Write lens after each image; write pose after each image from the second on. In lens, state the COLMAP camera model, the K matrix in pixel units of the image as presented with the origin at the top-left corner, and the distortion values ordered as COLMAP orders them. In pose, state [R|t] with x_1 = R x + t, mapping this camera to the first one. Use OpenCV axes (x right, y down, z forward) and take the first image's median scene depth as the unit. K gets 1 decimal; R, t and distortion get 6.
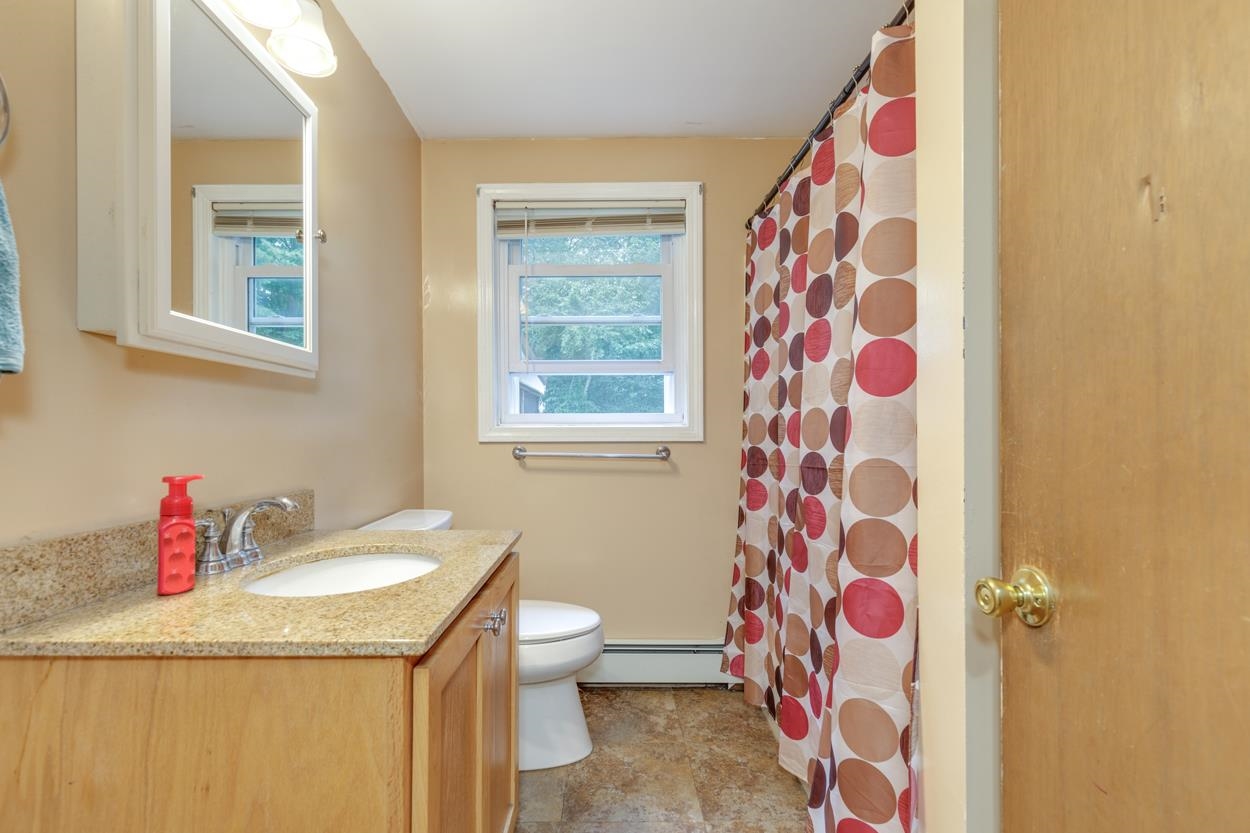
lens RADIAL K [[569.3, 0, 621.2], [0, 569.3, 421.2], [0, 0, 1]] dist [0.001592, -0.000398]
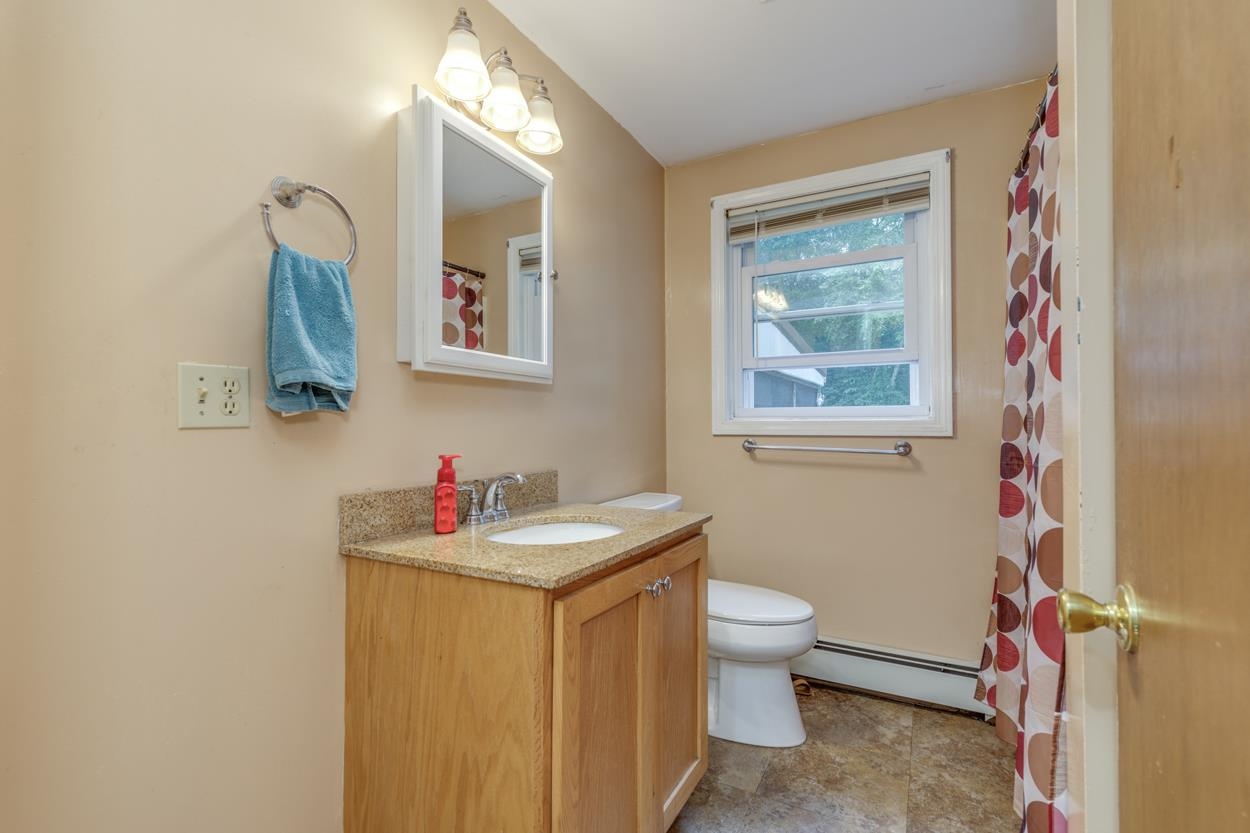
lens RADIAL K [[567.0, 0, 625.3], [0, 567.0, 407.6], [0, 0, 1]] dist [0.002474, -0.000366]
pose [[0.880435, -0.012850, -0.473993, 0.167456], [0.007192, 0.999880, -0.013748, -0.001931], [0.474112, 0.008695, 0.880421, -0.044126]]
